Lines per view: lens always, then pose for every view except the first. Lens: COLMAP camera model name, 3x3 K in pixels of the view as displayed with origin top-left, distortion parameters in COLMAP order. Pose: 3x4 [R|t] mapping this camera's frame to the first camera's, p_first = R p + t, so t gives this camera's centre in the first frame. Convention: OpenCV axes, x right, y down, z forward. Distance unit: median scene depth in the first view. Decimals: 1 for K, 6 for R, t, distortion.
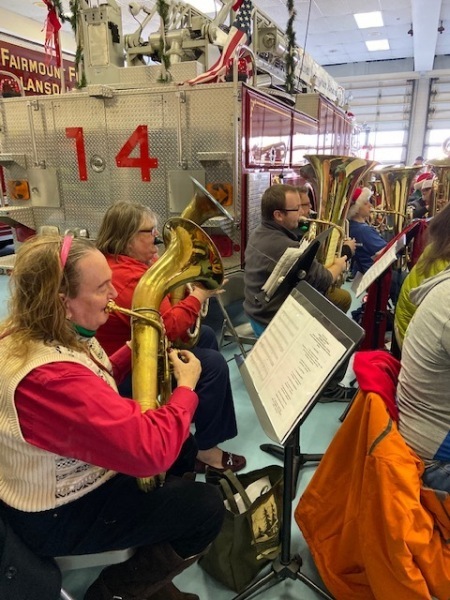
lens RADIAL K [[456.5, 0, 242.4], [0, 456.5, 308.0], [0, 0, 1]] dist [0.100232, -0.137736]
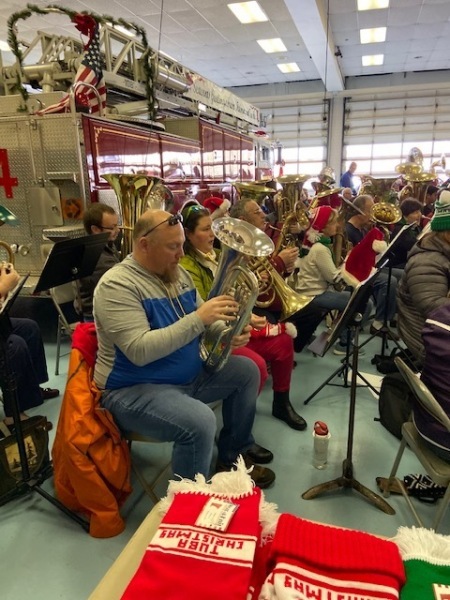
lens RADIAL K [[456.5, 0, 242.4], [0, 456.5, 308.0], [0, 0, 1]] dist [0.100232, -0.137736]
pose [[0.994903, -0.040485, 0.092352, 0.188653], [0.042954, 0.998767, -0.024906, 0.033767], [-0.091230, 0.028746, 0.995415, -0.128078]]
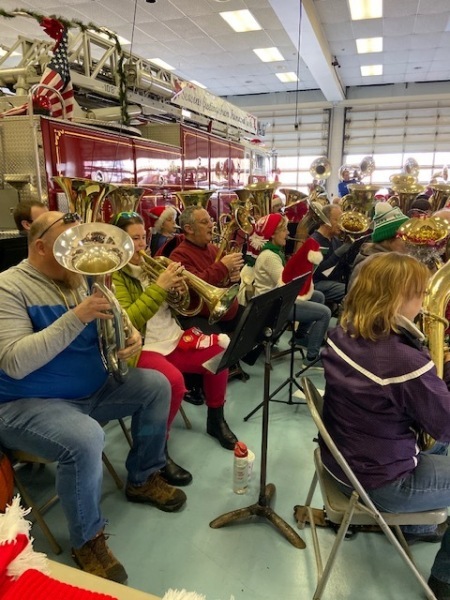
lens RADIAL K [[461.4, 0, 235.9], [0, 461.4, 299.3], [0, 0, 1]] dist [0.105026, -0.145898]
pose [[0.997540, -0.013165, 0.068854, 0.272858], [0.017436, 0.997936, -0.061802, 0.033319], [-0.067898, 0.062851, 0.995711, -0.113253]]
